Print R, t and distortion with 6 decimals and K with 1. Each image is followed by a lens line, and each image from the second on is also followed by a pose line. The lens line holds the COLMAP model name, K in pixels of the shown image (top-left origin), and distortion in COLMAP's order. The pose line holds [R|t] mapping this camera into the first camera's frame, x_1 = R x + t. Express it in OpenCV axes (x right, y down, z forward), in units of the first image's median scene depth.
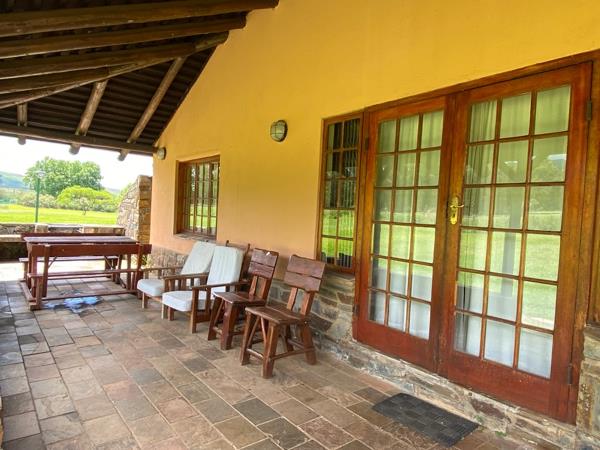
lens RADIAL K [[405.2, 0, 285.0], [0, 405.2, 224.6], [0, 0, 1]] dist [0.084241, -0.097021]
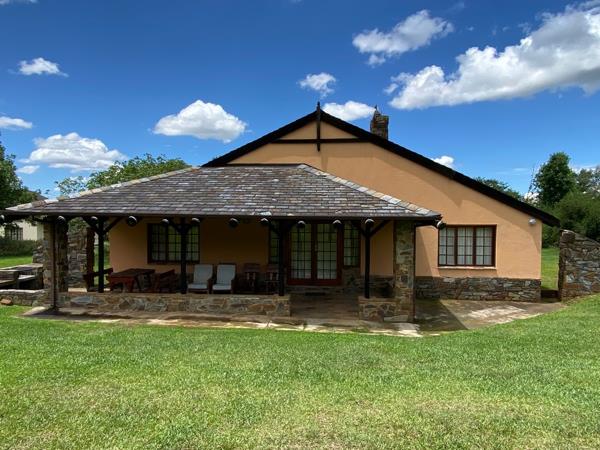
lens RADIAL K [[414.0, 0, 300.0], [0, 414.0, 225.0], [0, 0, 1]] dist [0.078523, -0.102195]
pose [[0.674258, -0.067325, 0.735421, -2.087445], [0.053931, 0.997666, 0.041887, -0.335089], [-0.736524, 0.011419, 0.676315, -1.338545]]
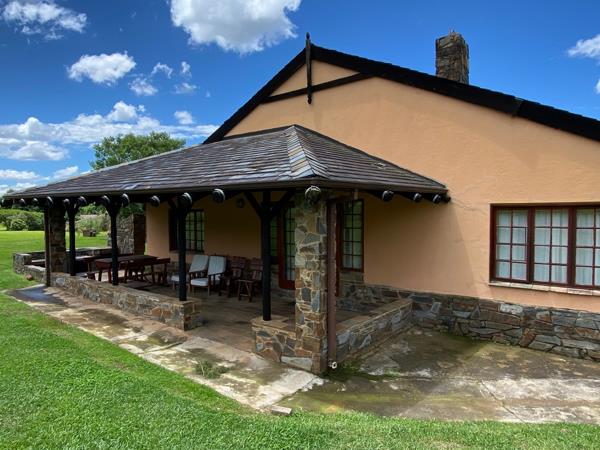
lens RADIAL K [[405.2, 0, 285.0], [0, 405.2, 224.6], [0, 0, 1]] dist [0.084241, -0.097021]
pose [[0.973080, -0.061807, 0.222024, -0.322870], [0.060453, 0.998088, 0.012893, -0.146044], [-0.222396, 0.000876, 0.974956, -1.432825]]
